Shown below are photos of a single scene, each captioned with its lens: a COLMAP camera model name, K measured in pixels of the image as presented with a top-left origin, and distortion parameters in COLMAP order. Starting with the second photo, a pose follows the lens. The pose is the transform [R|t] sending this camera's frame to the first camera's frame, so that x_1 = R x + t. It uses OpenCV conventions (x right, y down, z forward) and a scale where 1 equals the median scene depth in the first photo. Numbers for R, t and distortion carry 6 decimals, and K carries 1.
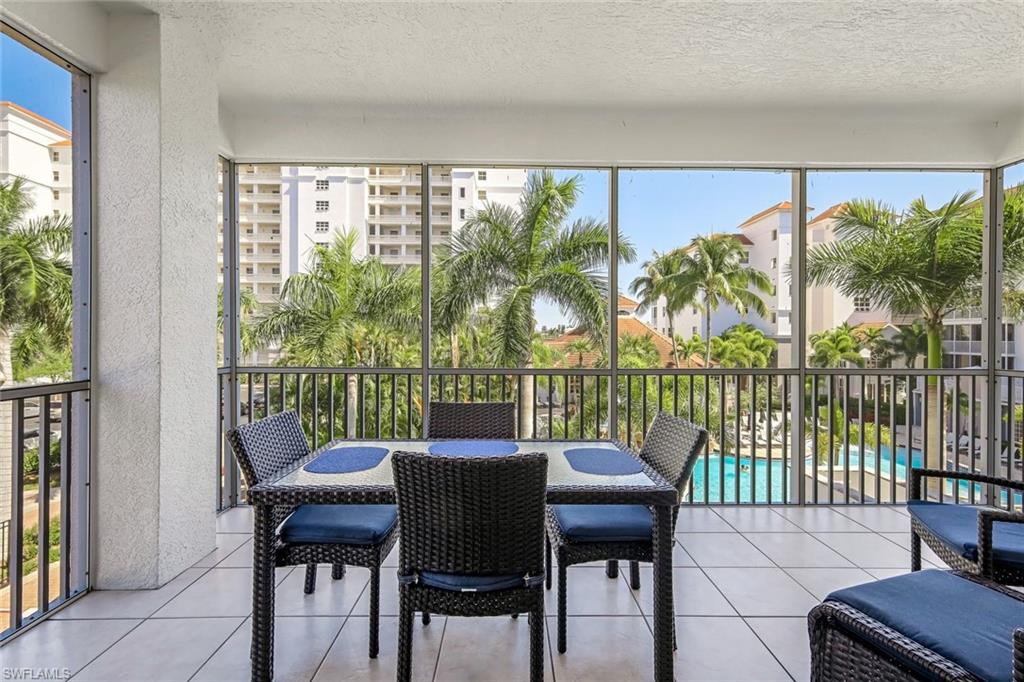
lens RADIAL K [[449.8, 0, 515.0], [0, 449.8, 341.3], [0, 0, 1]] dist [0.005968, 0.000267]
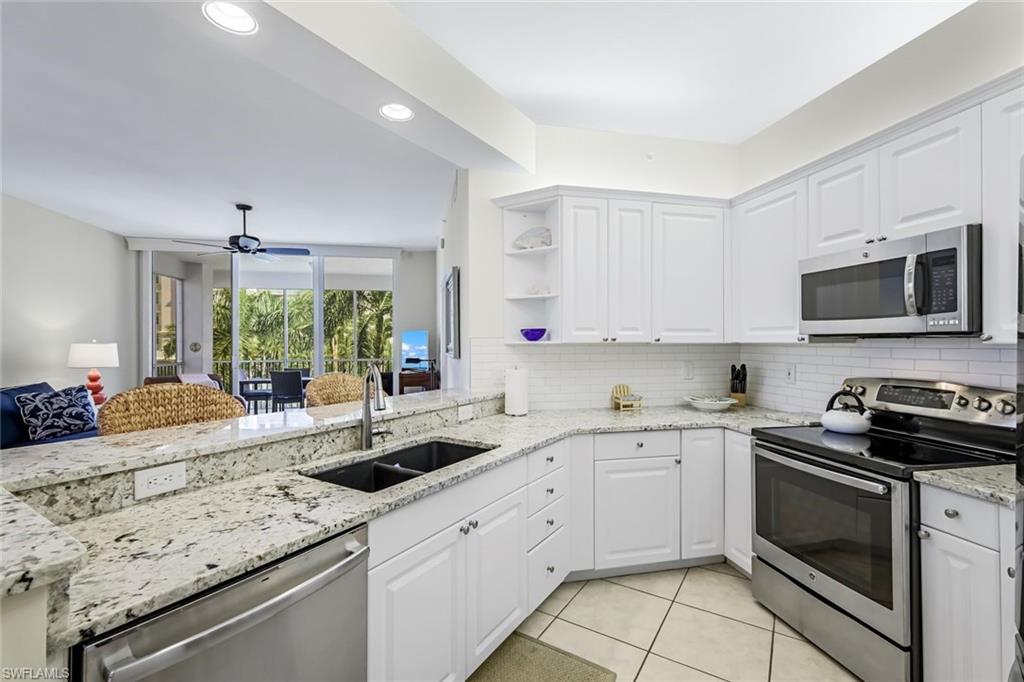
lens RADIAL K [[447.1, 0, 512.0], [0, 447.1, 341.0], [0, 0, 1]] dist [0.004938, 0.000480]
pose [[0.979776, -0.010348, 0.199828, 0.139633], [0.013534, 0.999802, -0.014583, 0.000118], [-0.199638, 0.016993, 0.979722, -0.451436]]
